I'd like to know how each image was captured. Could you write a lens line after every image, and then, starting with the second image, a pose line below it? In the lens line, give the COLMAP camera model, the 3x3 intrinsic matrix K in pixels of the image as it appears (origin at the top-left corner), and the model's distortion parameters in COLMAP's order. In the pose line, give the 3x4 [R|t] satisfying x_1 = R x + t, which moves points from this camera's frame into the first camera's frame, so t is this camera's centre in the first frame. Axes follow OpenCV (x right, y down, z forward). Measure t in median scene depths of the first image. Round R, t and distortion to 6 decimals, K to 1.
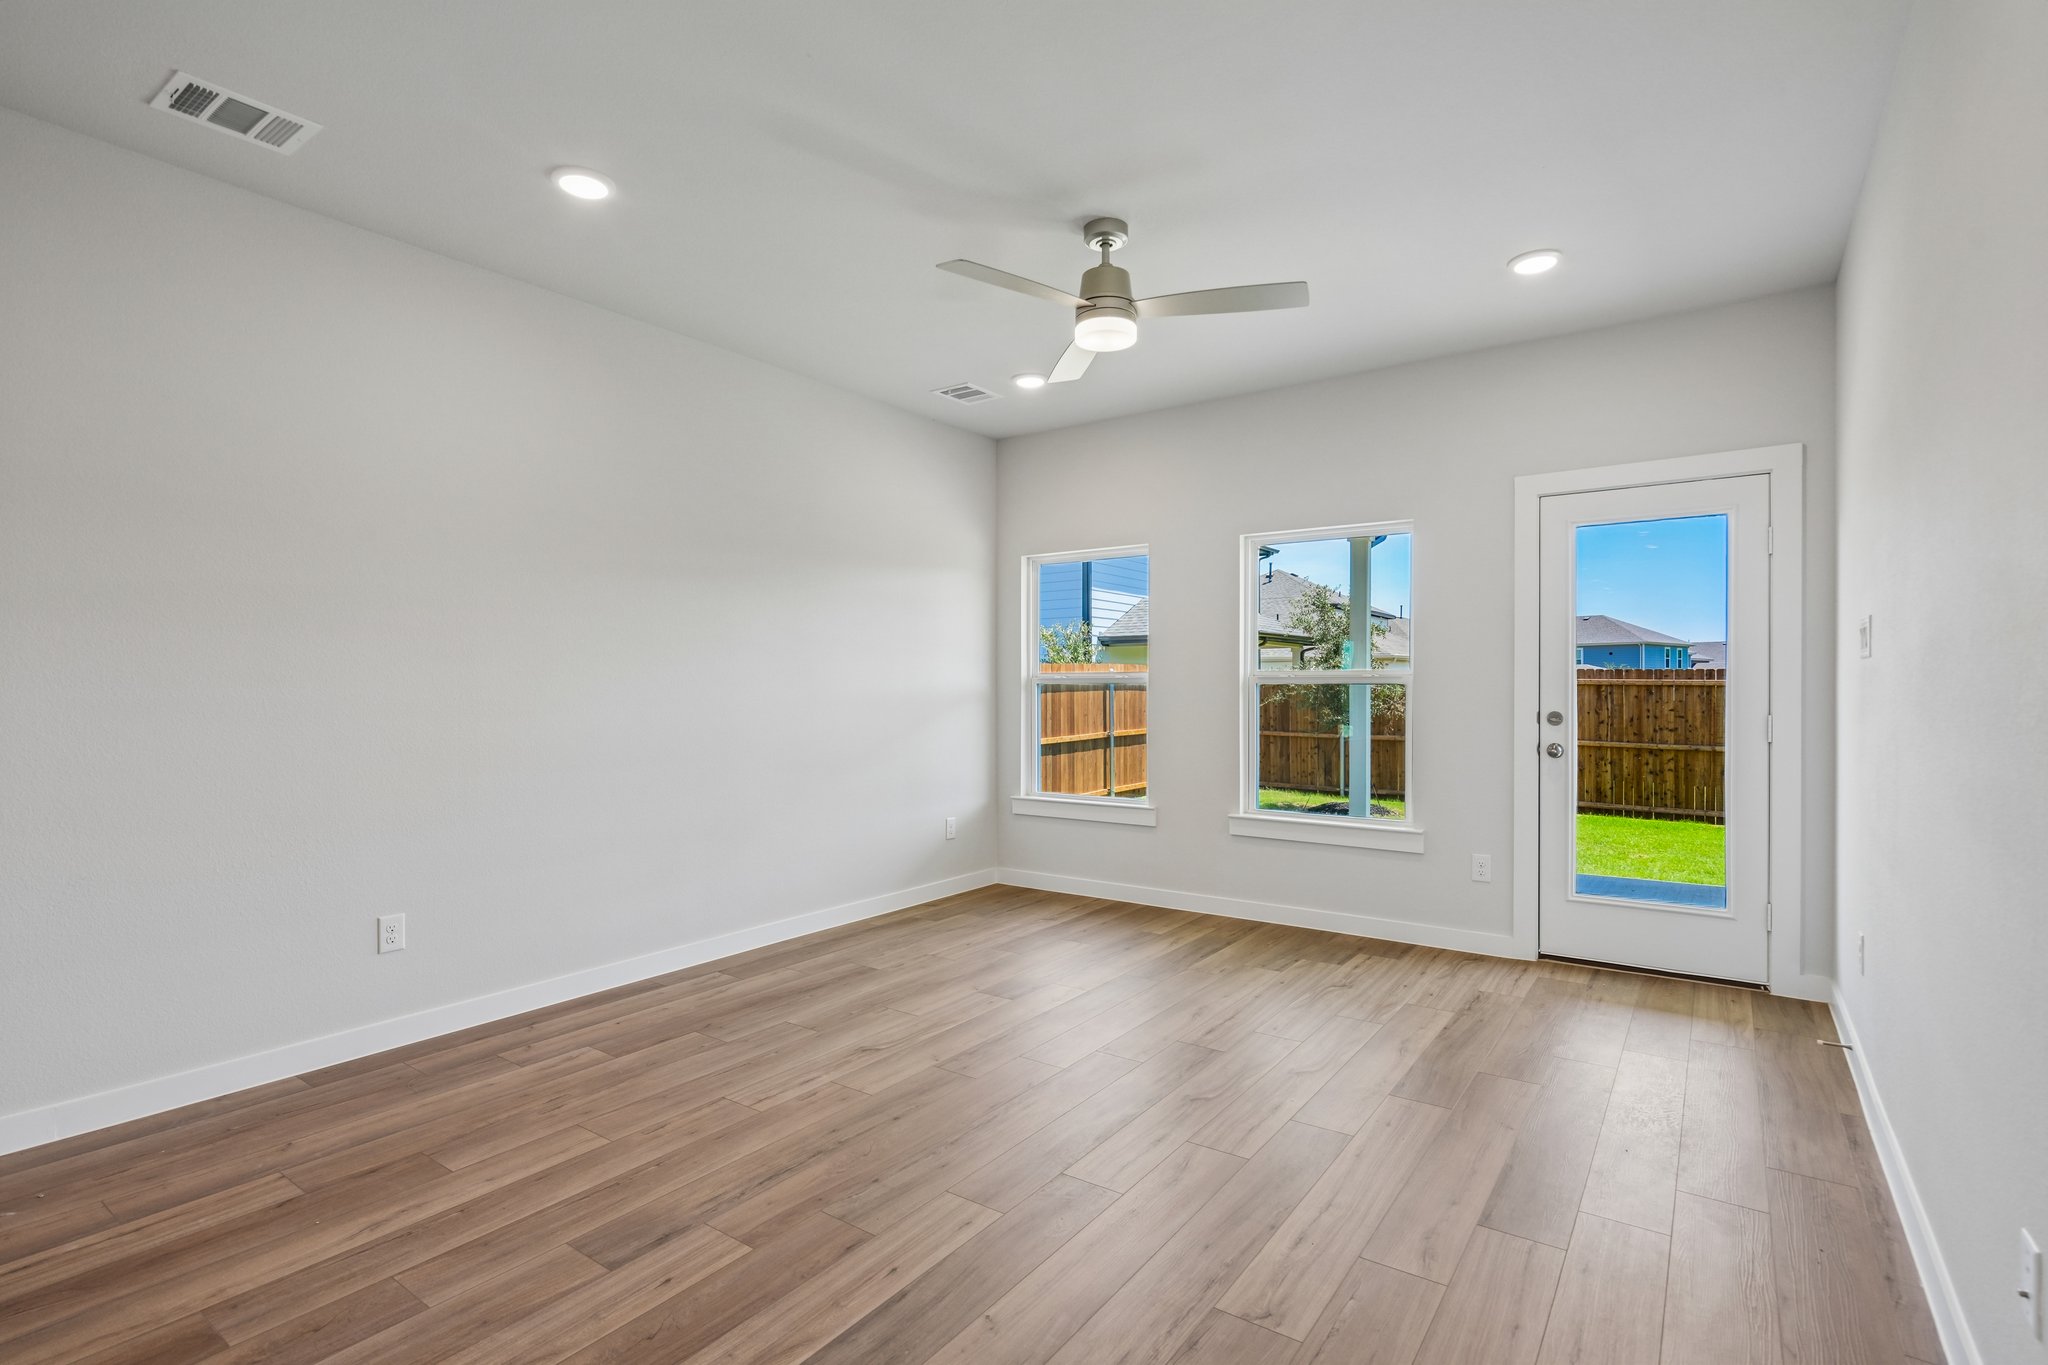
lens RADIAL K [[967.6, 0, 1030.2], [0, 967.6, 693.1], [0, 0, 1]] dist [-0.000943, 0.000864]
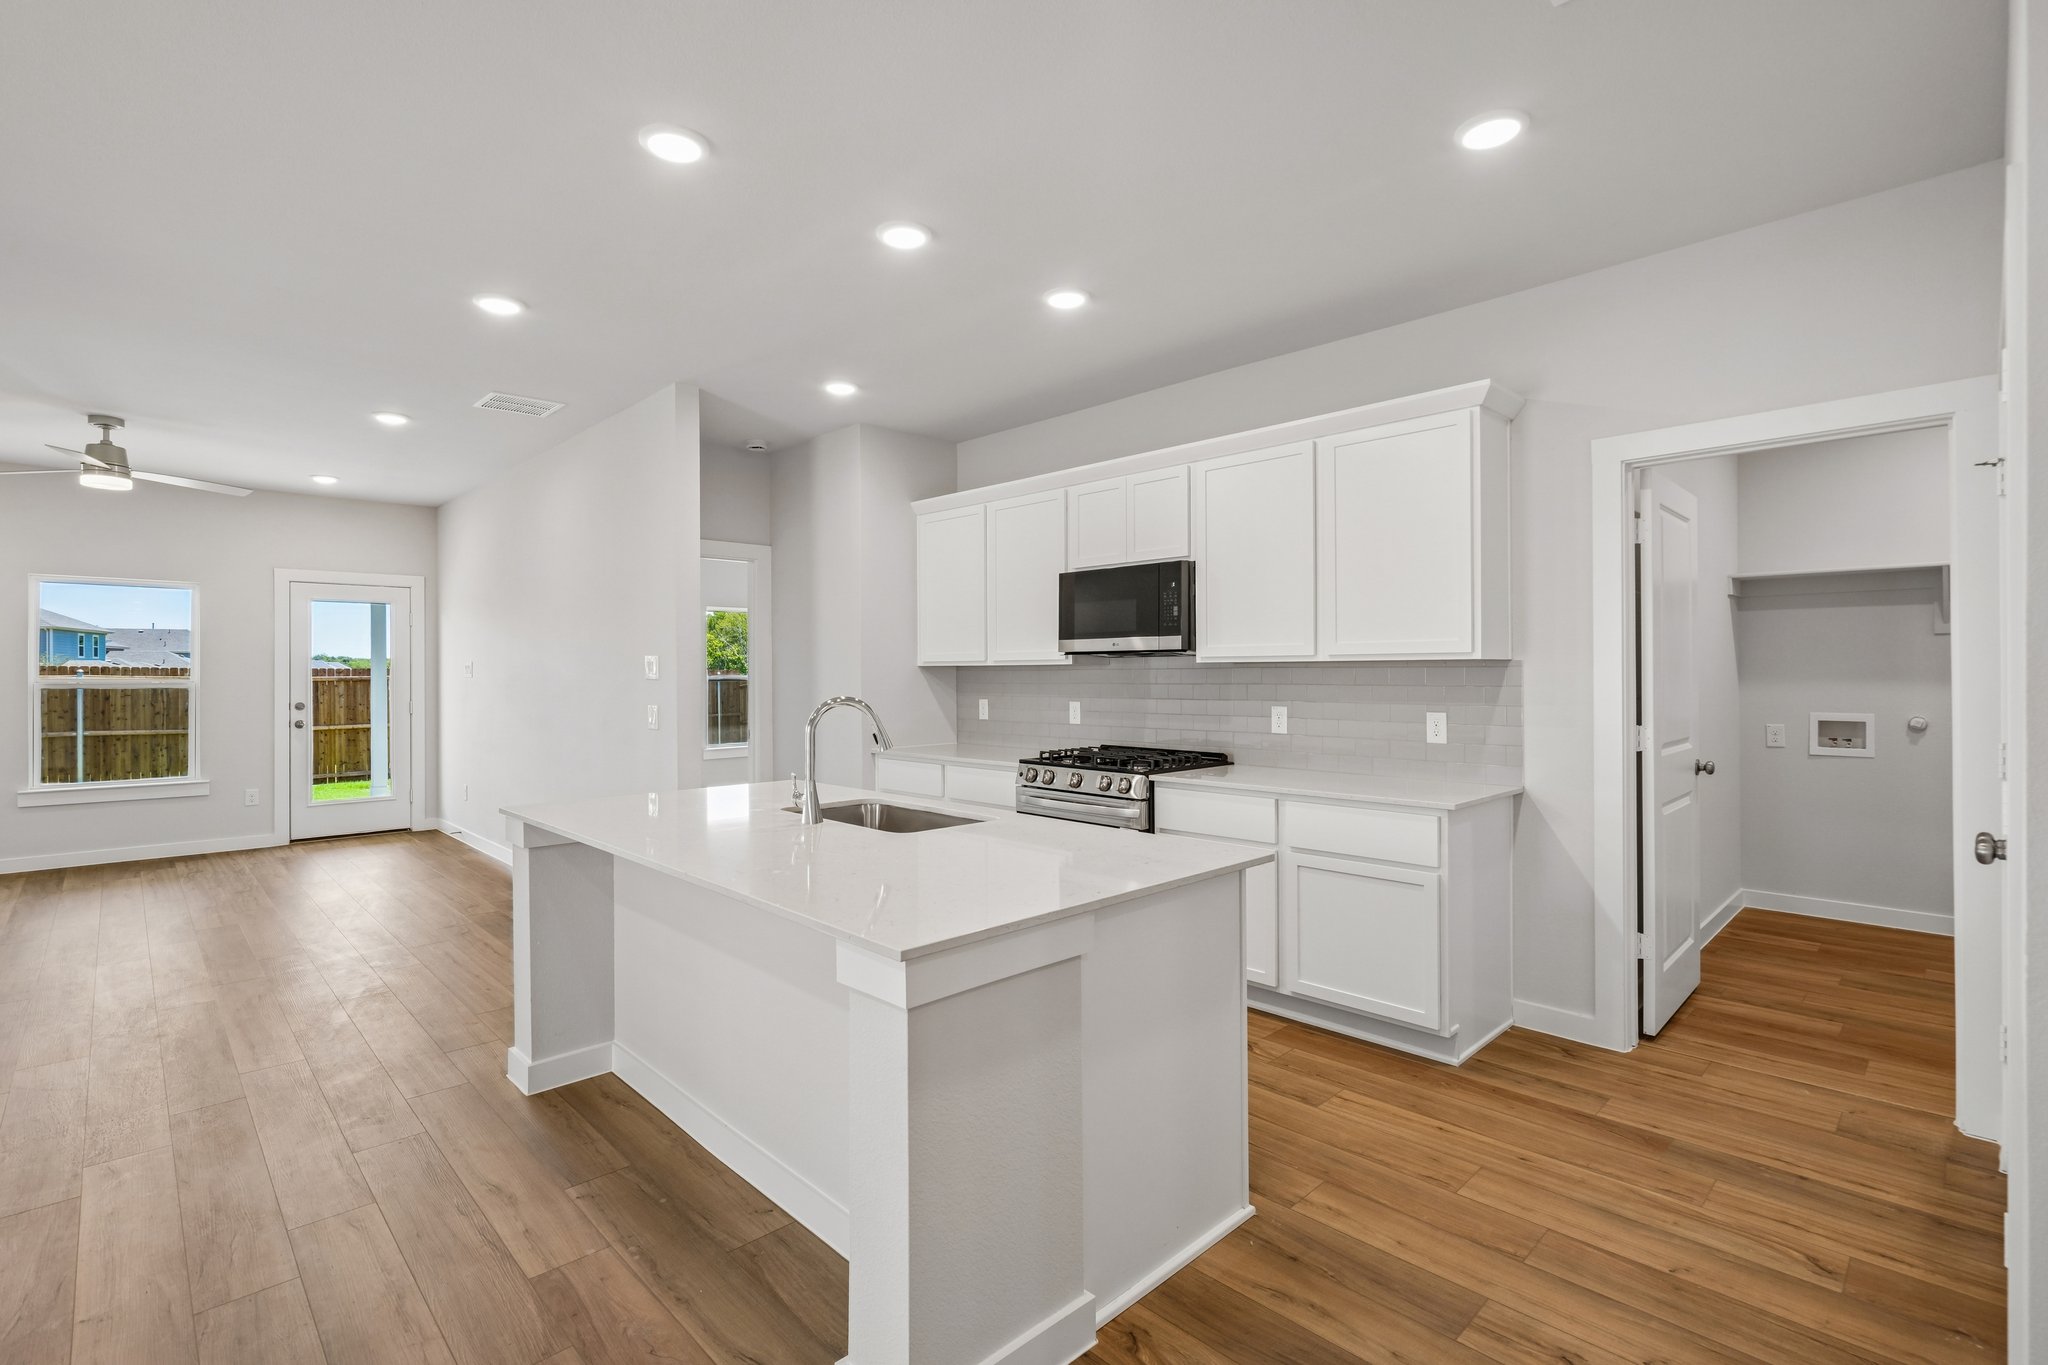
lens RADIAL K [[941.5, 0, 1014.3], [0, 941.5, 672.4], [0, 0, 1]] dist [0.001506, 0.000675]
pose [[0.187682, 0.000627, 0.982230, -0.894098], [0.008087, 0.999965, -0.002184, -0.021928], [-0.982196, 0.008354, 0.187671, -0.609156]]
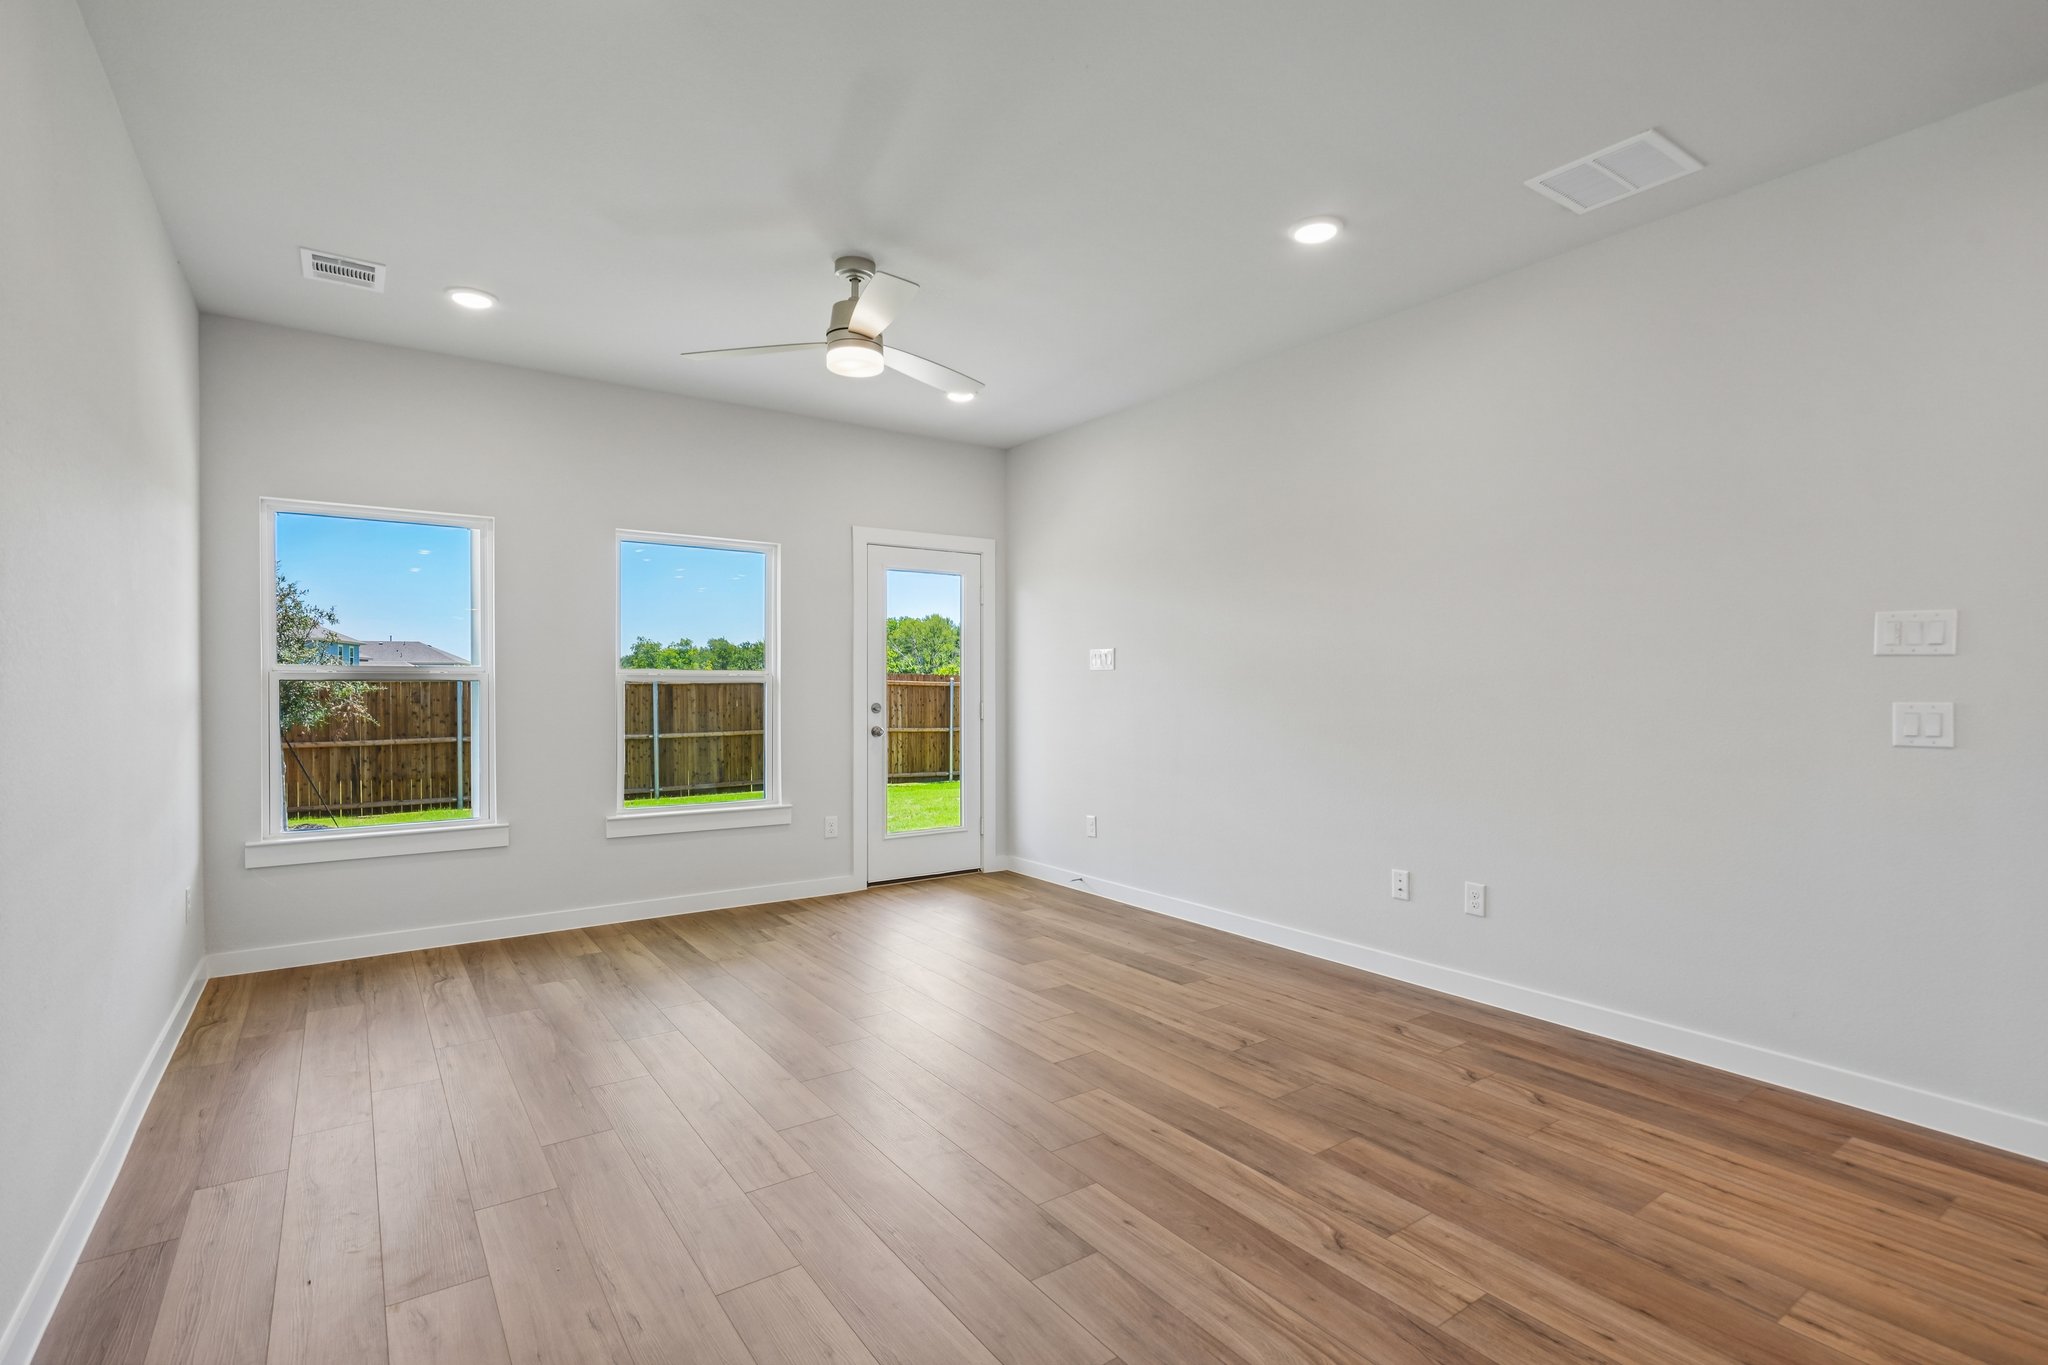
lens RADIAL K [[967.6, 0, 1030.2], [0, 967.6, 693.1], [0, 0, 1]] dist [-0.000943, 0.000864]
pose [[0.326141, -0.007337, 0.945293, -0.655369], [0.005547, 0.999968, 0.005847, -0.001851], [-0.945305, 0.003336, 0.326171, 0.335255]]
